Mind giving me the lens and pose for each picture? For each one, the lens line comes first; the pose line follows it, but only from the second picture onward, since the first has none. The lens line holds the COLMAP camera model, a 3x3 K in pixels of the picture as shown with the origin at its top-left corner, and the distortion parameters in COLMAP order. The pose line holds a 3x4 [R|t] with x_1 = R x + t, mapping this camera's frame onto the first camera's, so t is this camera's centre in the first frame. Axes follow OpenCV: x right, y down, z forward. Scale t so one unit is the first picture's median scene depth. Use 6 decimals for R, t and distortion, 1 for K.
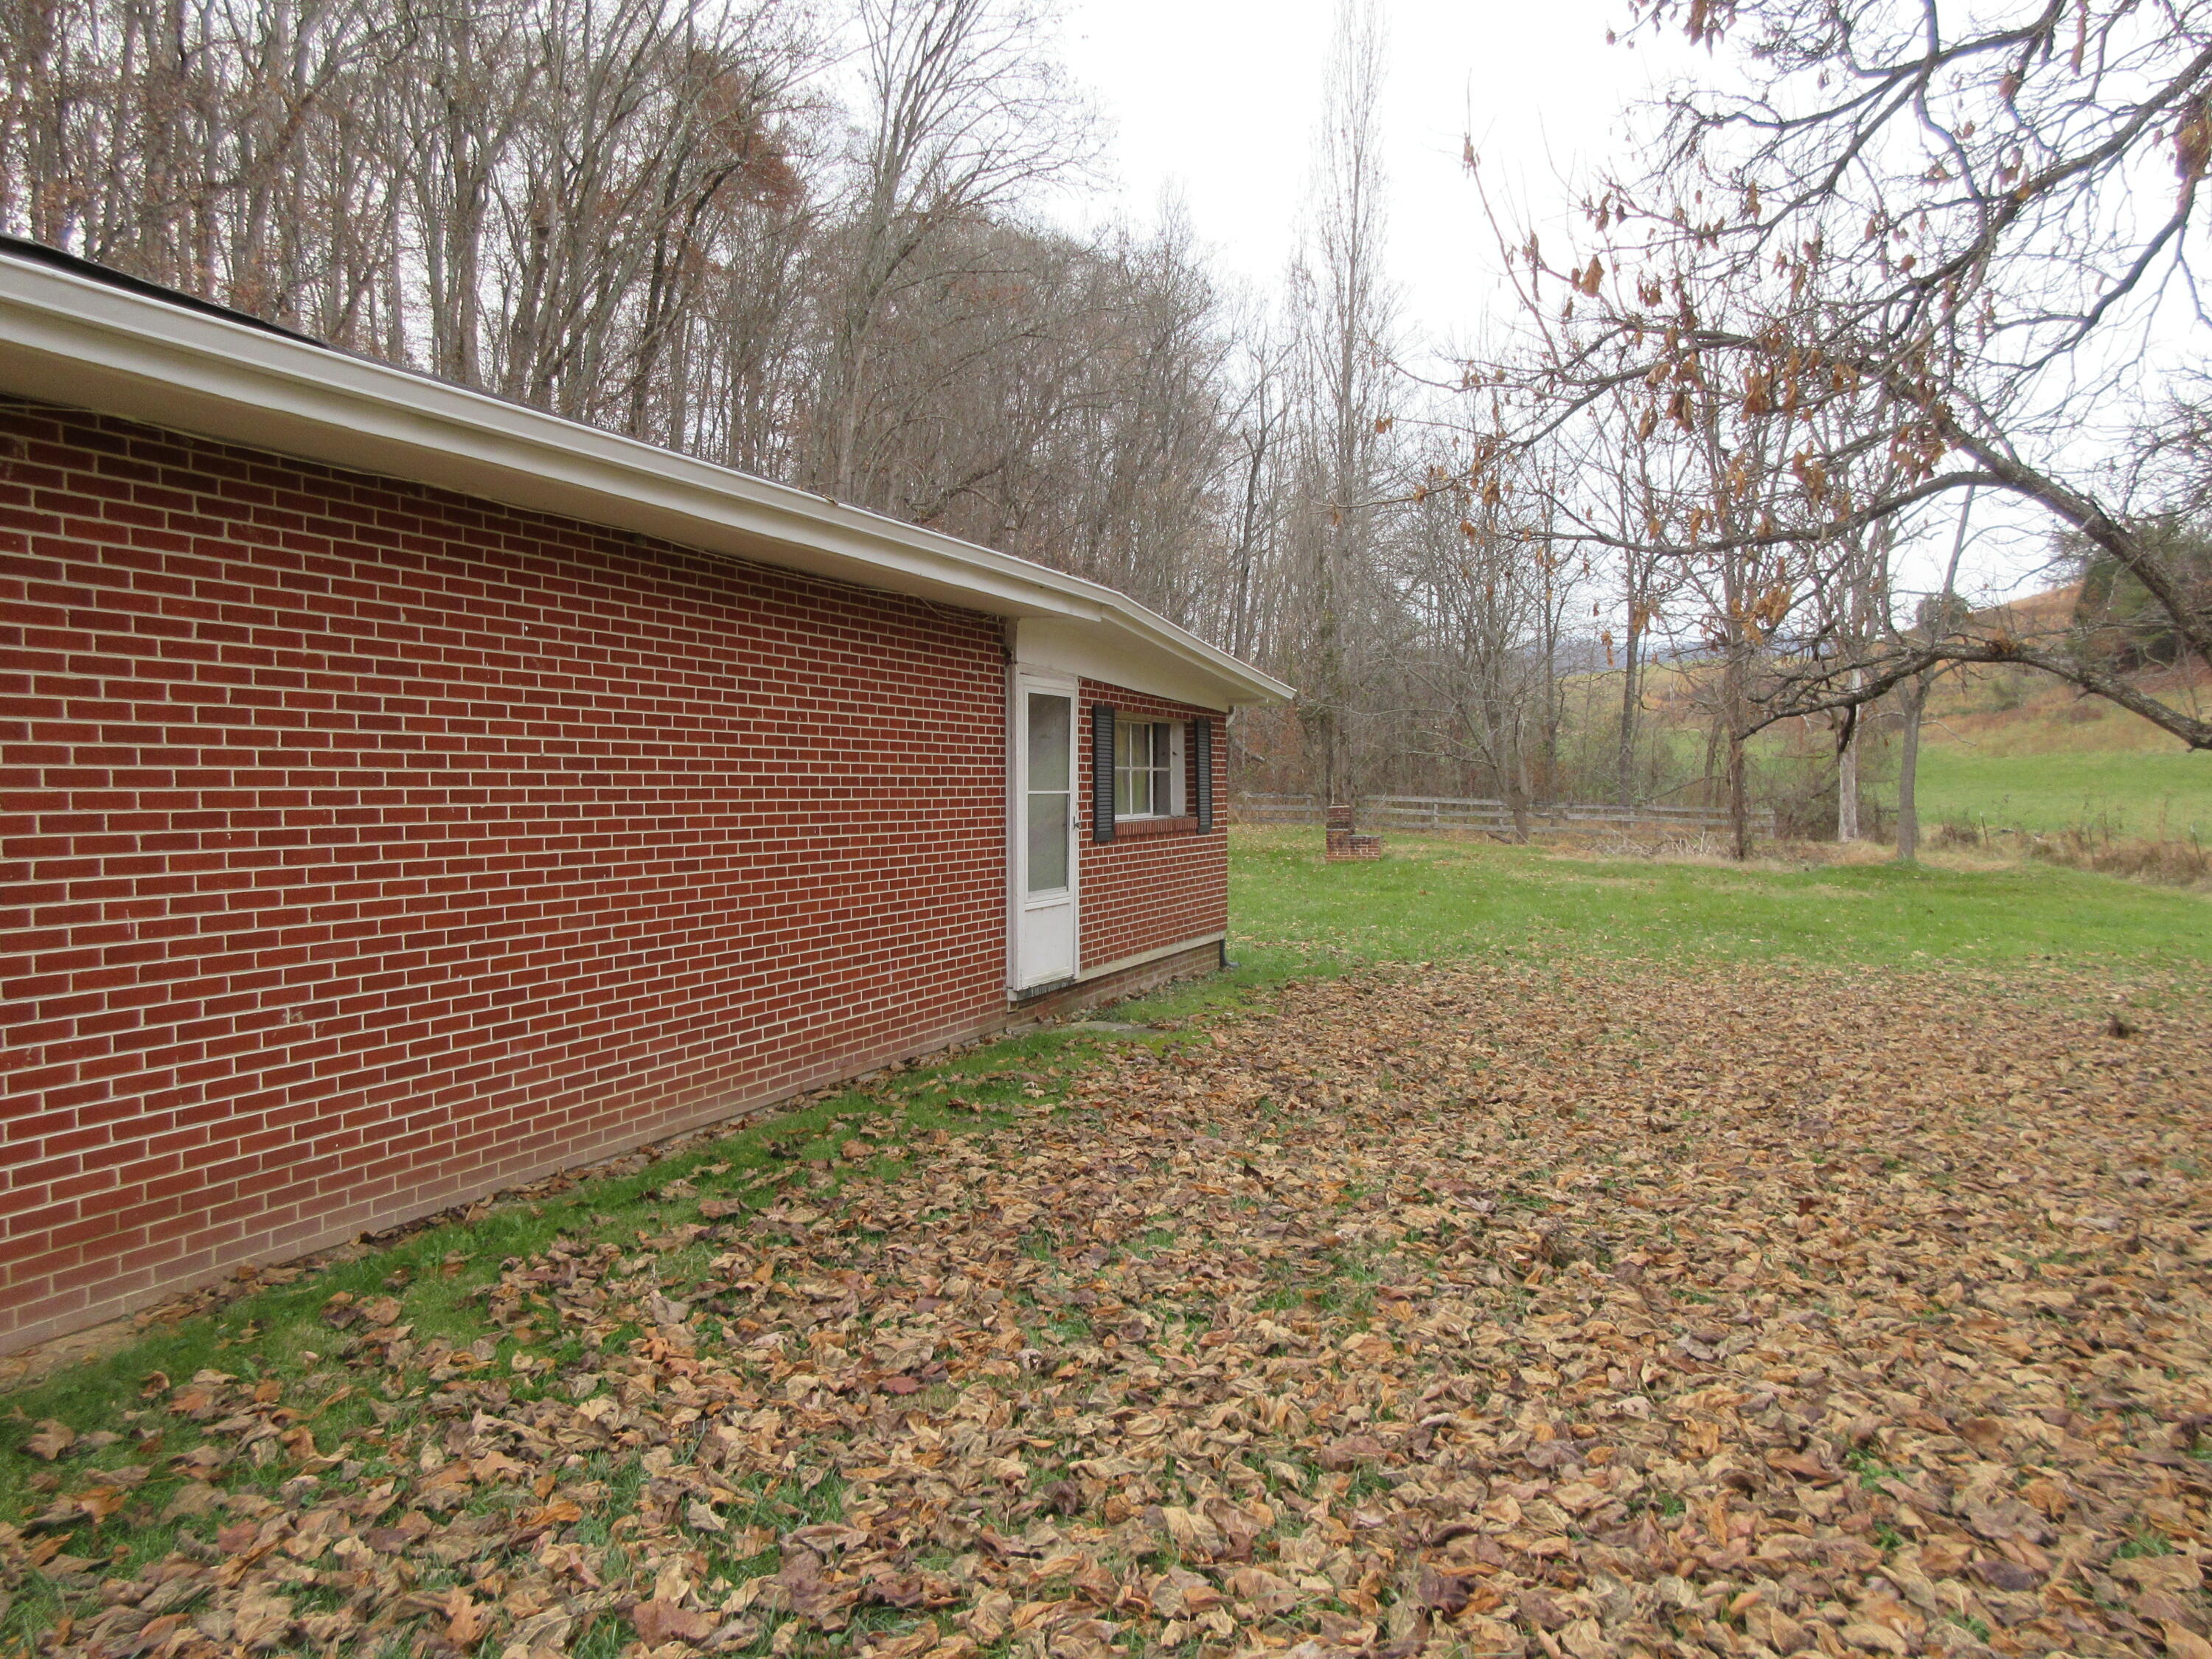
lens RADIAL K [[1626.3, 0, 1105.8], [0, 1626.3, 809.5], [0, 0, 1]] dist [-0.000960, -0.005068]
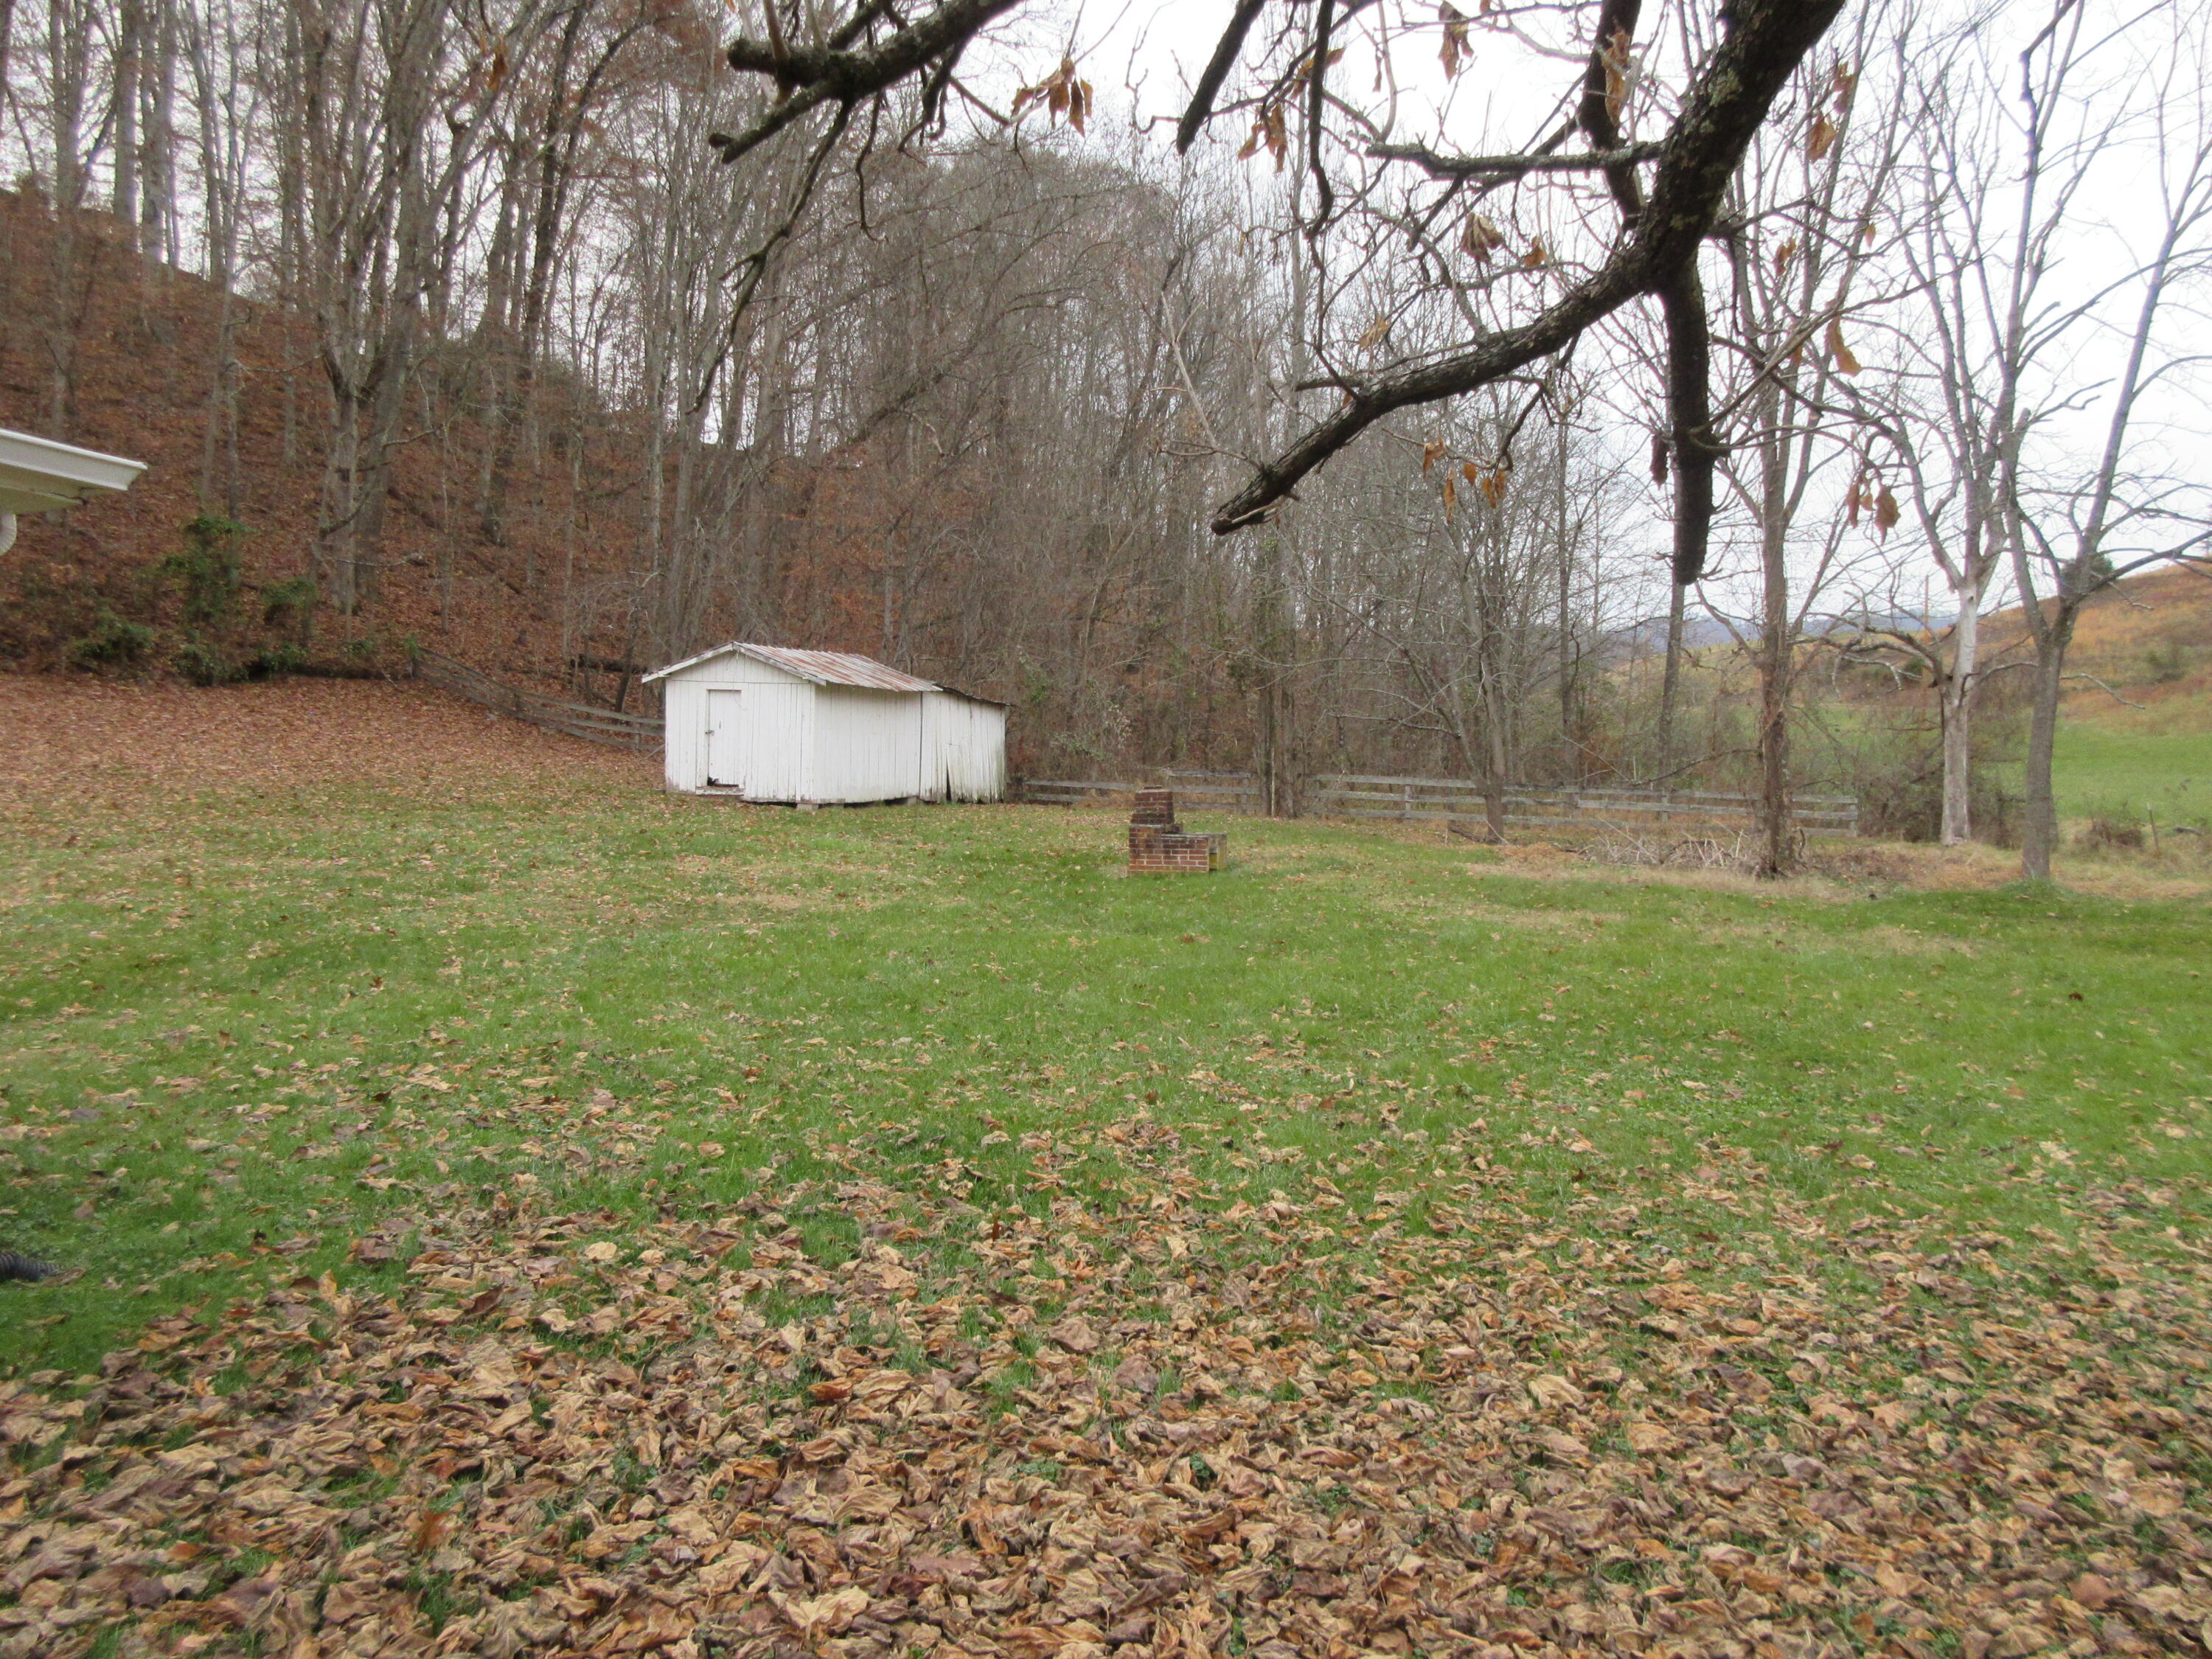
lens RADIAL K [[1626.3, 0, 1119.3], [0, 1626.3, 817.1], [0, 0, 1]] dist [-0.000960, -0.005068]
pose [[0.998211, 0.007762, -0.059279, 0.133326], [-0.006698, 0.999813, 0.018140, -0.002371], [0.059409, -0.017710, 0.998077, 0.267654]]
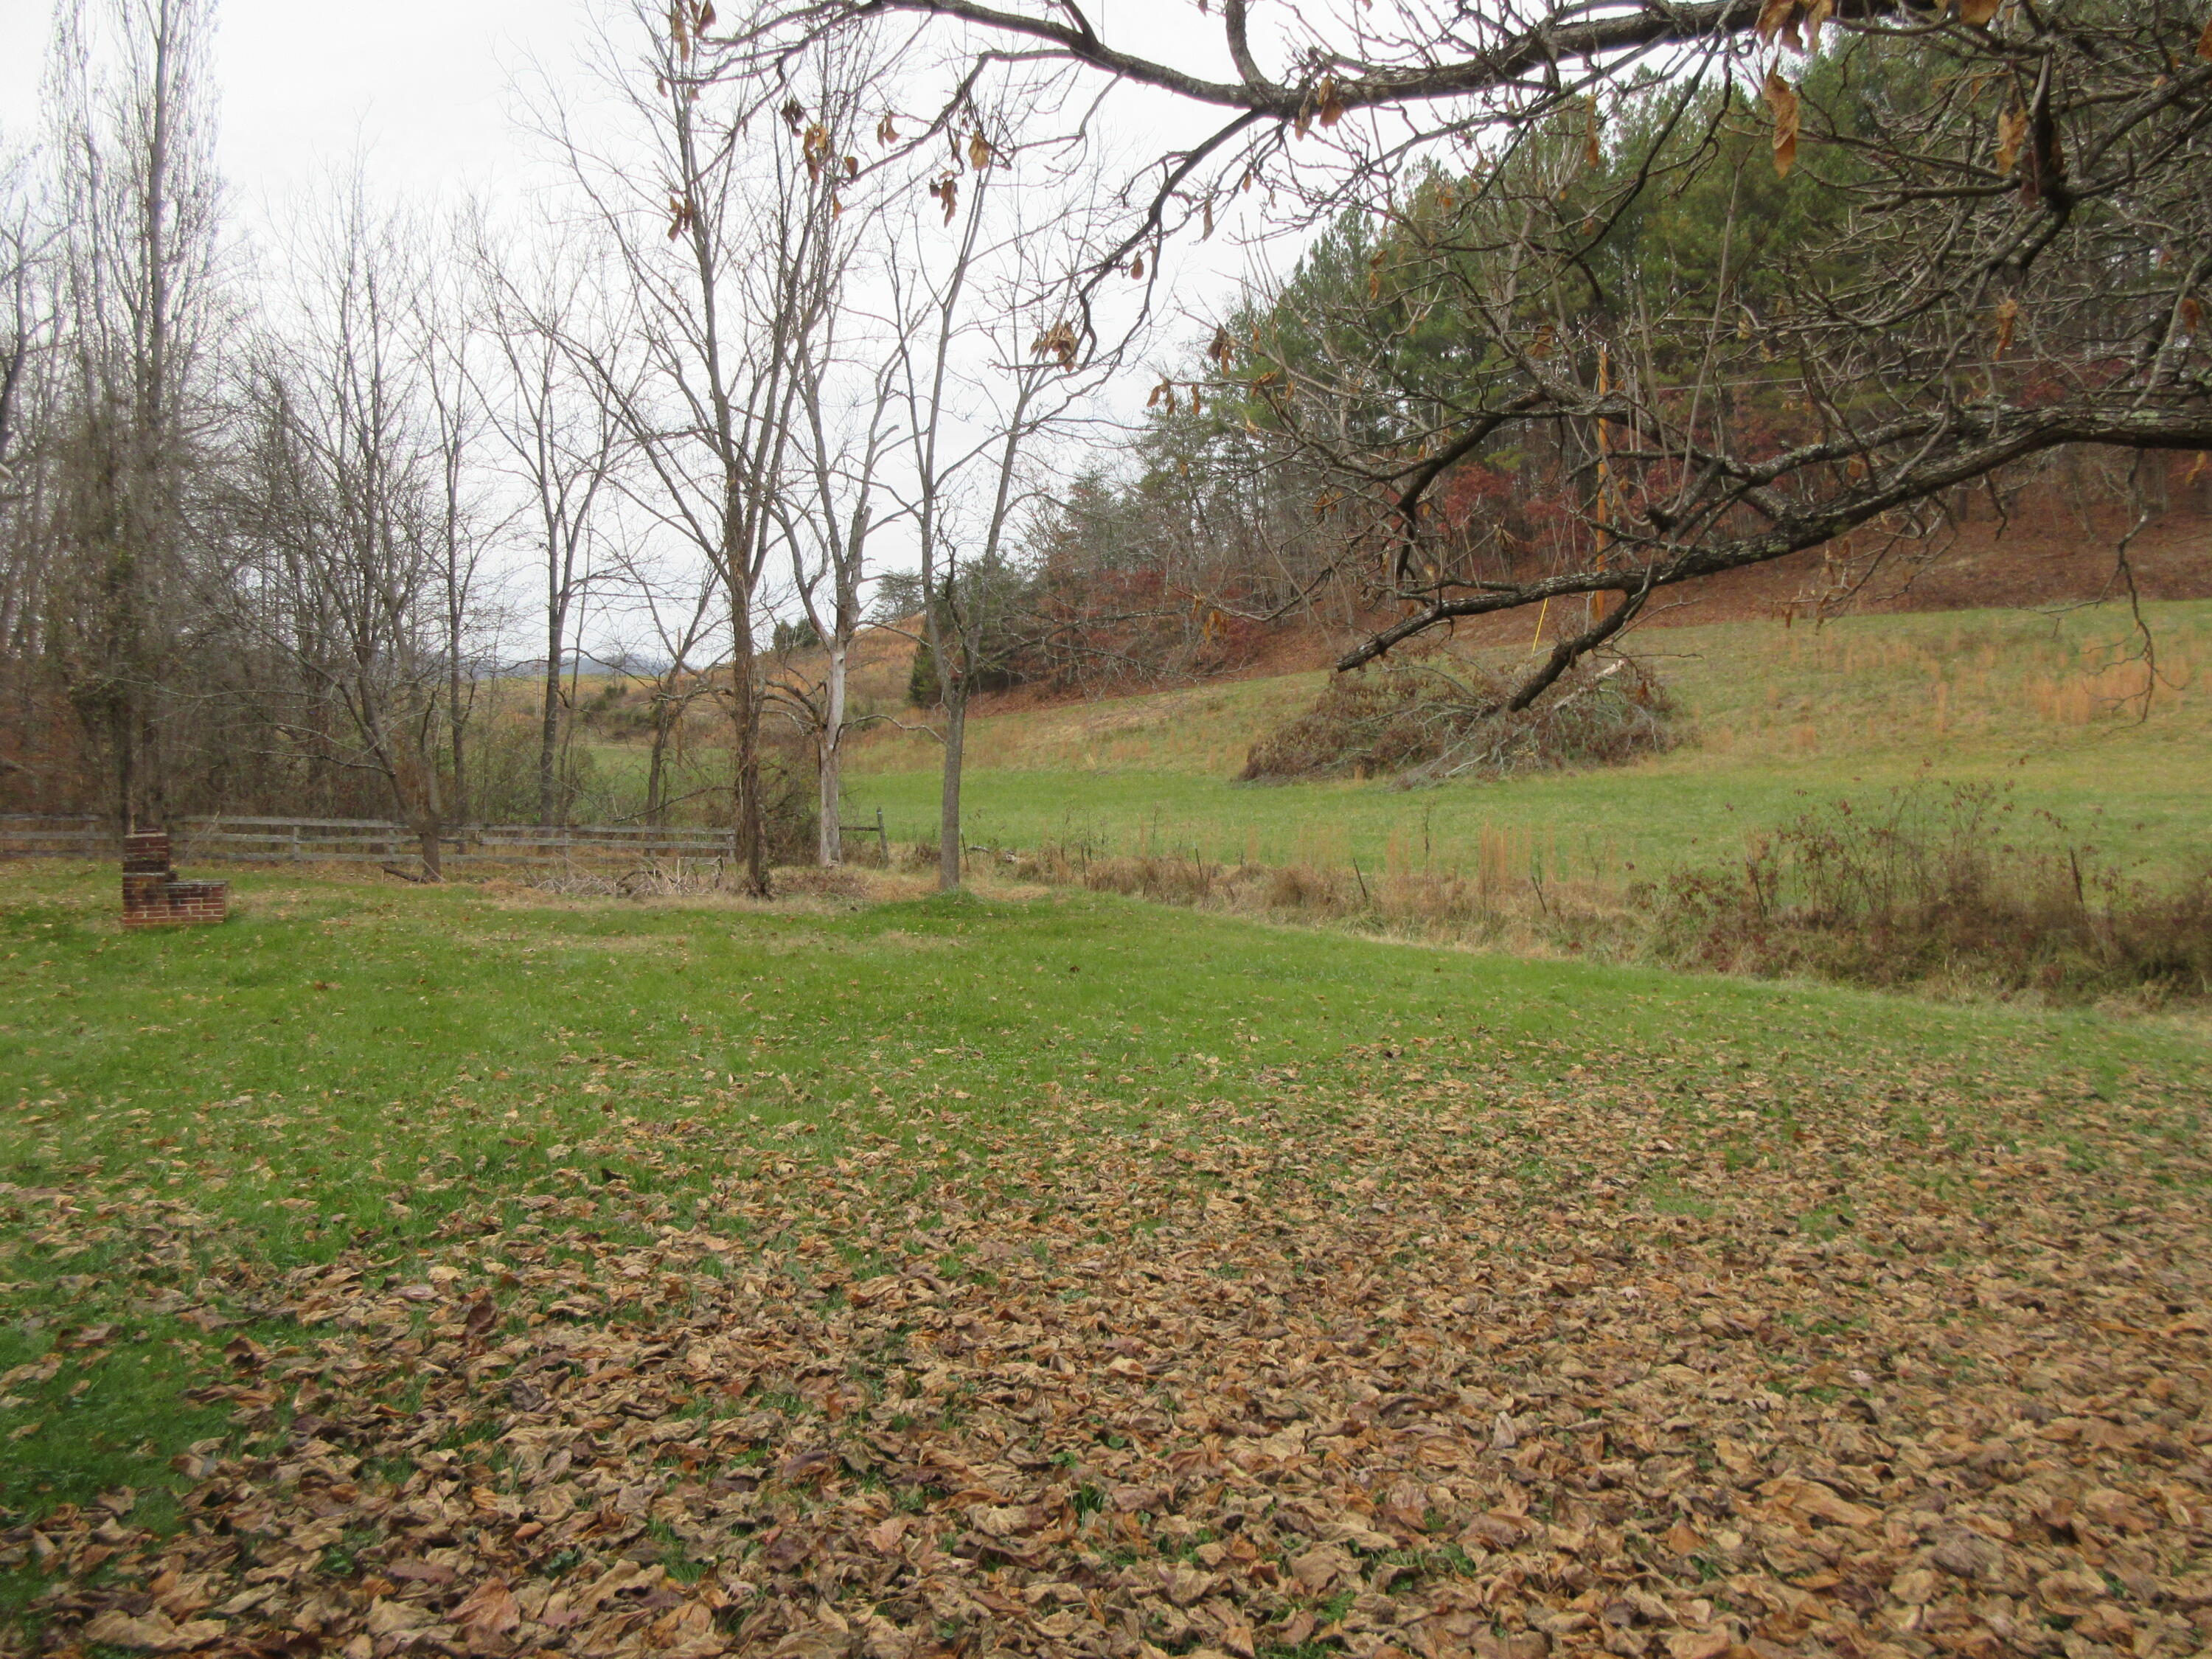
lens RADIAL K [[1626.3, 0, 1107.6], [0, 1626.3, 808.3], [0, 0, 1]] dist [-0.000960, -0.005068]
pose [[0.777360, -0.005169, 0.629035, 0.034163], [0.012694, 0.999892, -0.007471, -0.002091], [-0.628928, 0.013793, 0.777341, 0.251222]]
